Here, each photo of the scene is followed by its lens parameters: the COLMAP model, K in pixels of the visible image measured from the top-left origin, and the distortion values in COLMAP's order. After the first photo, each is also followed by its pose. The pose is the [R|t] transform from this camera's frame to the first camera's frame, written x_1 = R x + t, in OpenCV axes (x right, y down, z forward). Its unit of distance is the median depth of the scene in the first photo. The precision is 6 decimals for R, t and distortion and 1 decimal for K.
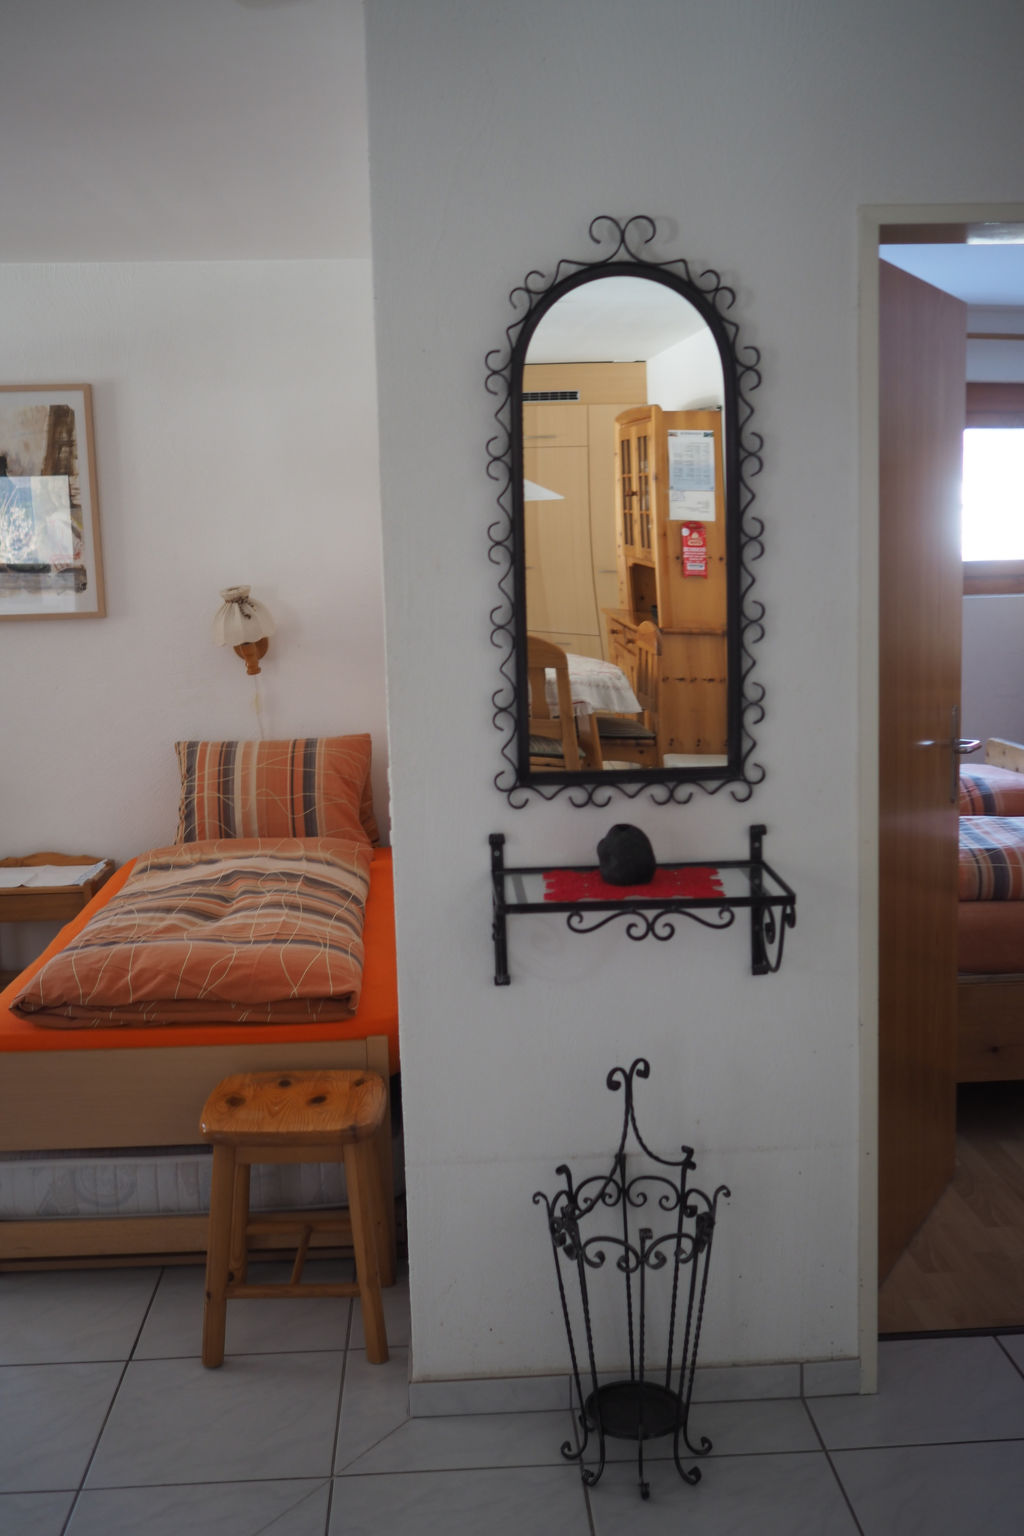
lens RADIAL K [[1521.7, 0, 512.3], [0, 1521.7, 764.2], [0, 0, 1]] dist [-0.027646, 0.000000]
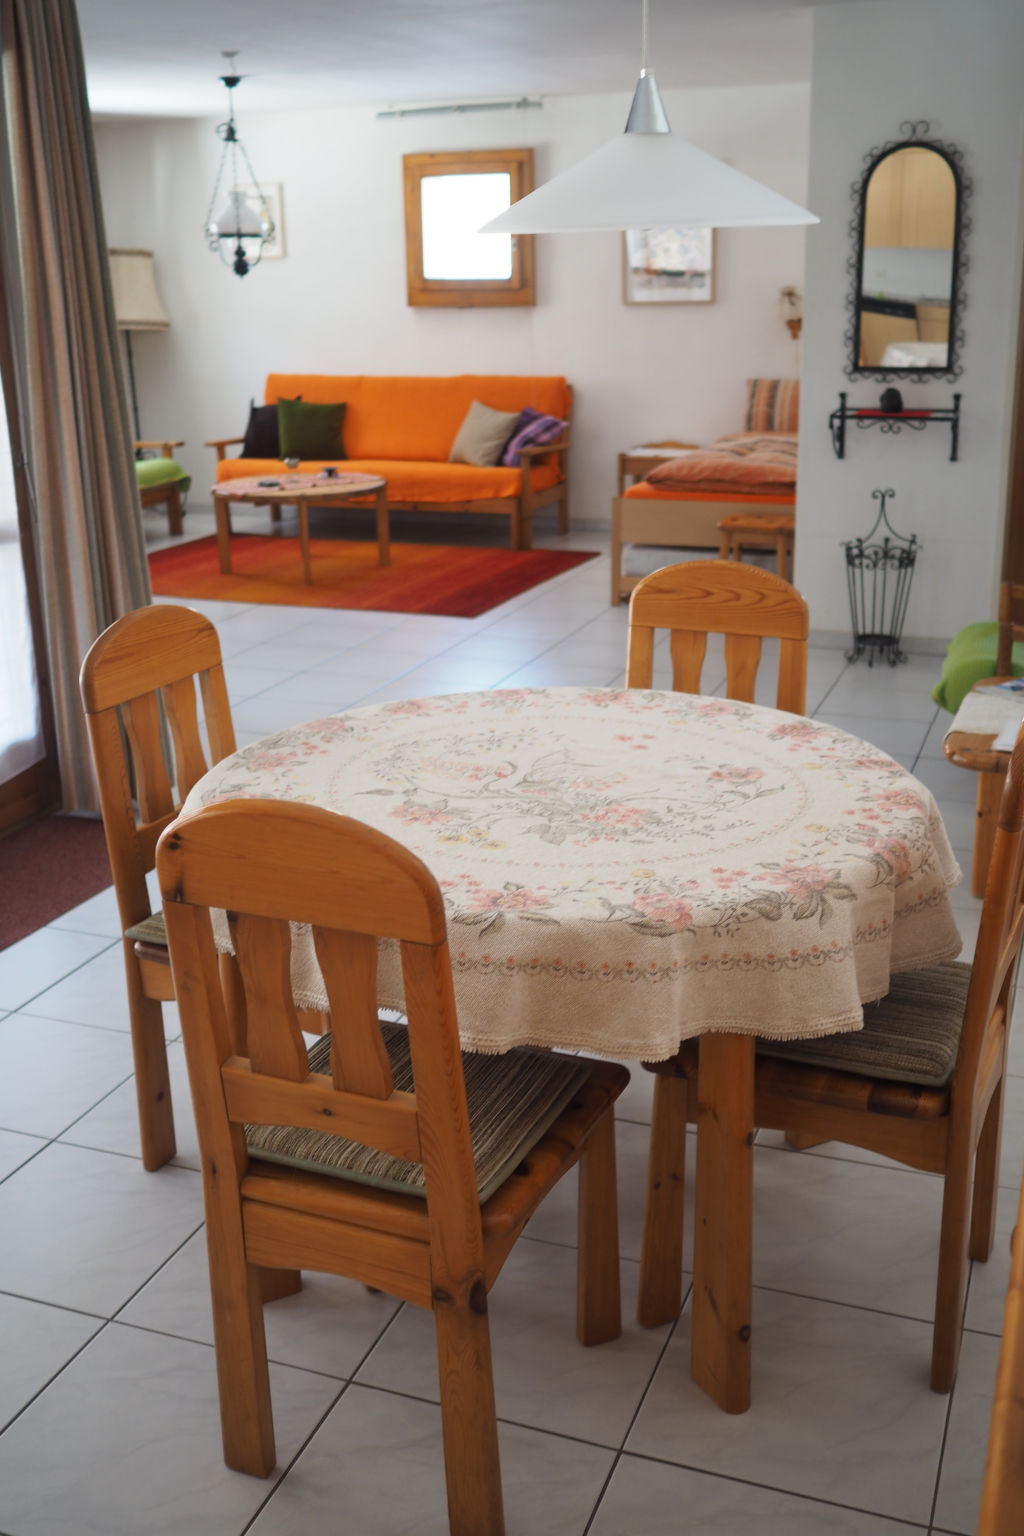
lens RADIAL K [[1521.7, 0, 514.9], [0, 1521.7, 768.2], [0, 0, 1]] dist [-0.027646, 0.000000]
pose [[0.913020, 0.130987, -0.386312, 0.513389], [-0.056257, 0.978425, 0.198797, 0.177510], [0.404017, -0.159773, 0.900690, -1.433795]]
